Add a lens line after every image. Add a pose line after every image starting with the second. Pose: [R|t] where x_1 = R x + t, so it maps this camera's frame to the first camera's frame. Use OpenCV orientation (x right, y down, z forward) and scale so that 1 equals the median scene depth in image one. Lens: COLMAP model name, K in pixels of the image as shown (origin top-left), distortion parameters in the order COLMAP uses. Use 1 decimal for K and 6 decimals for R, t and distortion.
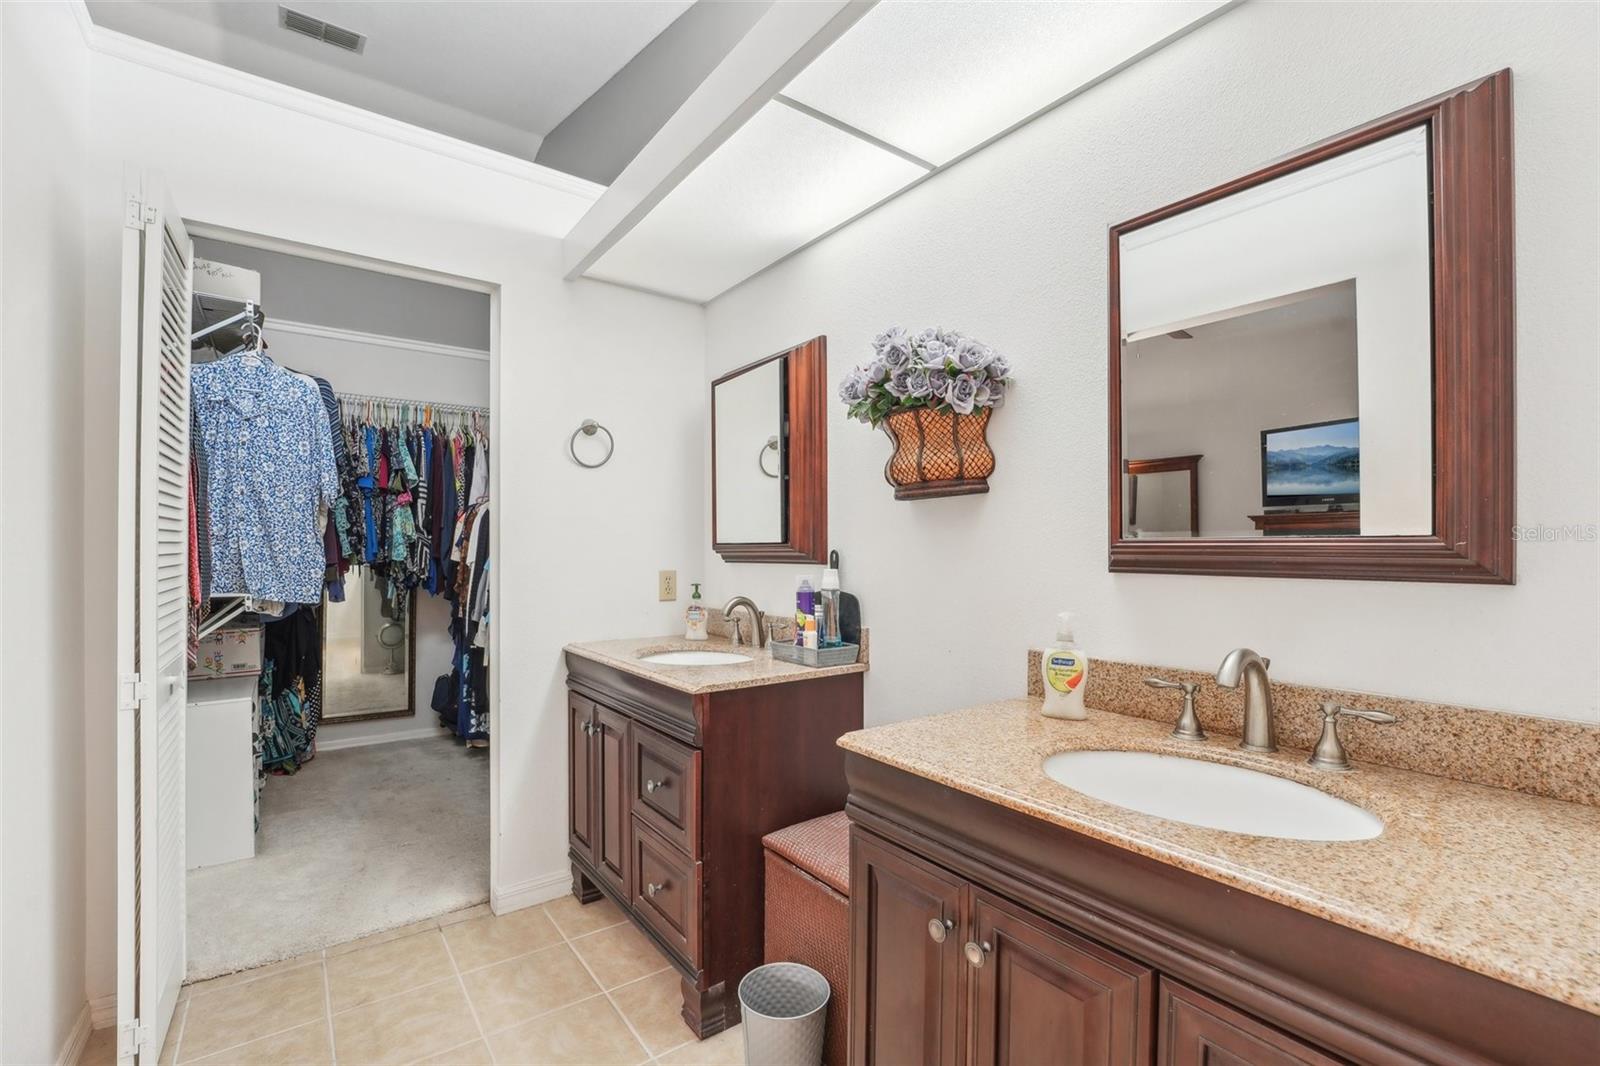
lens RADIAL K [[690.9, 0, 806.0], [0, 690.9, 538.9], [0, 0, 1]] dist [-0.018589, -0.000004]
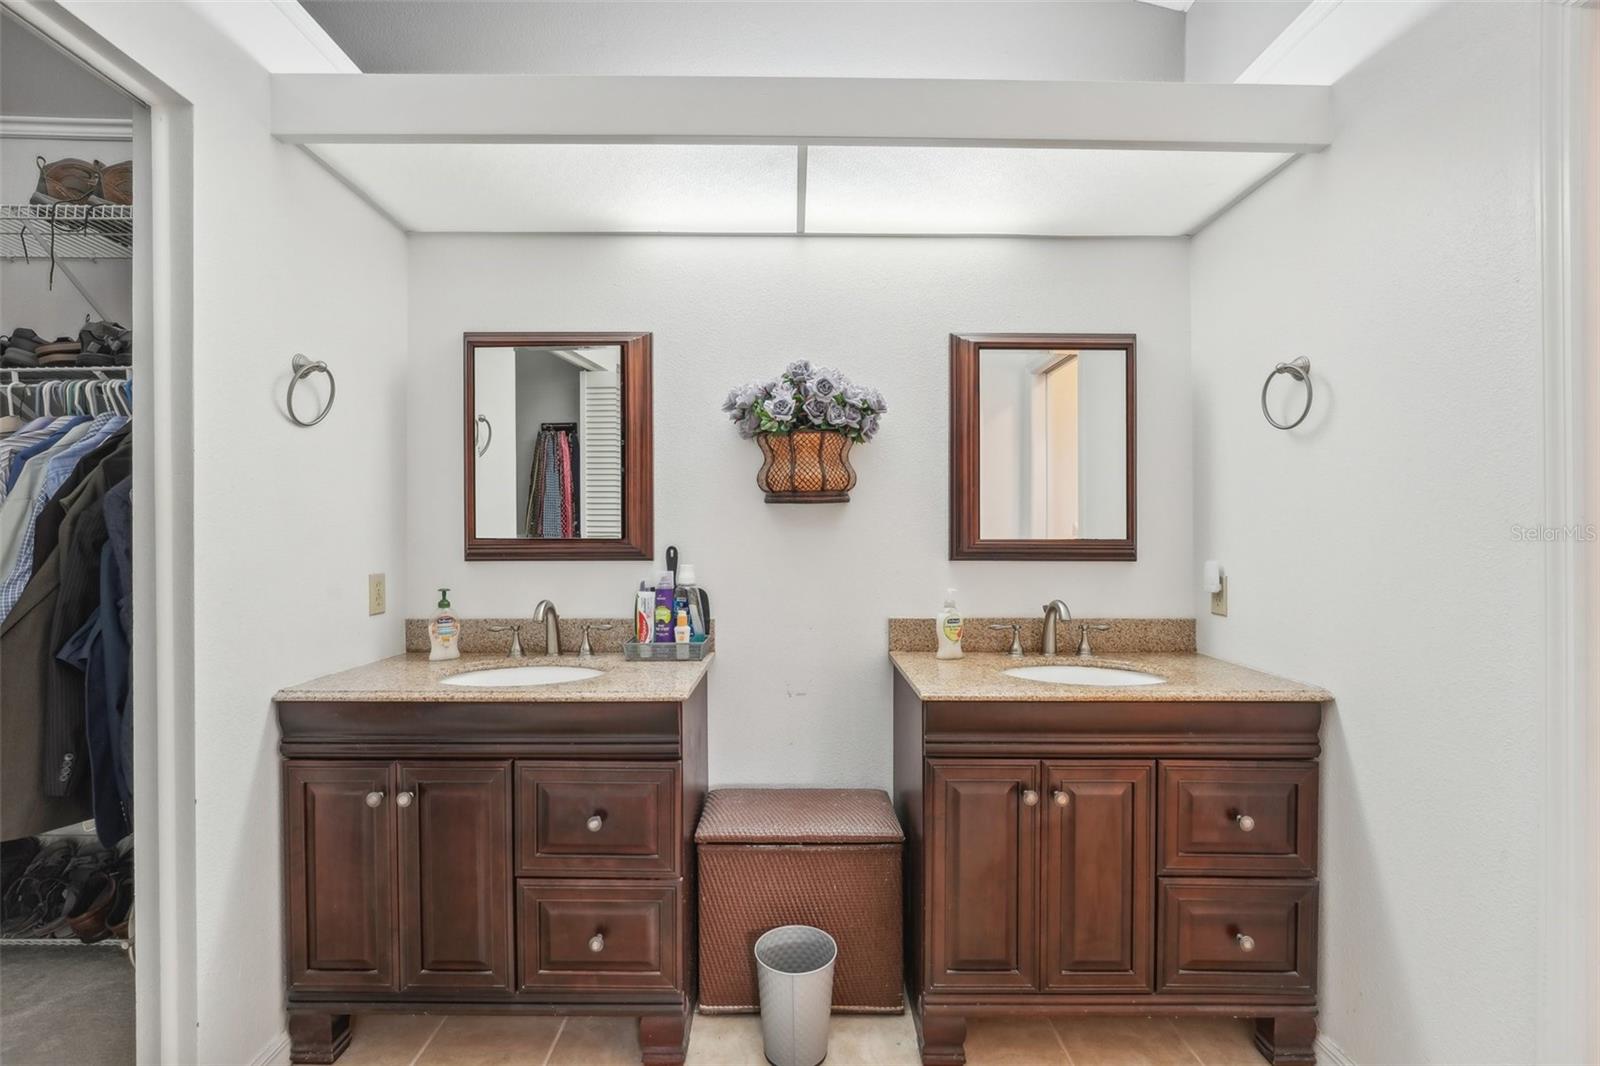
lens RADIAL K [[690.9, 0, 806.0], [0, 690.9, 538.9], [0, 0, 1]] dist [-0.018589, -0.000004]
pose [[0.597896, 0.009636, 0.801516, -0.782392], [-0.012525, 0.999918, -0.002678, 0.005364], [-0.801476, -0.008438, 0.597967, 0.269223]]
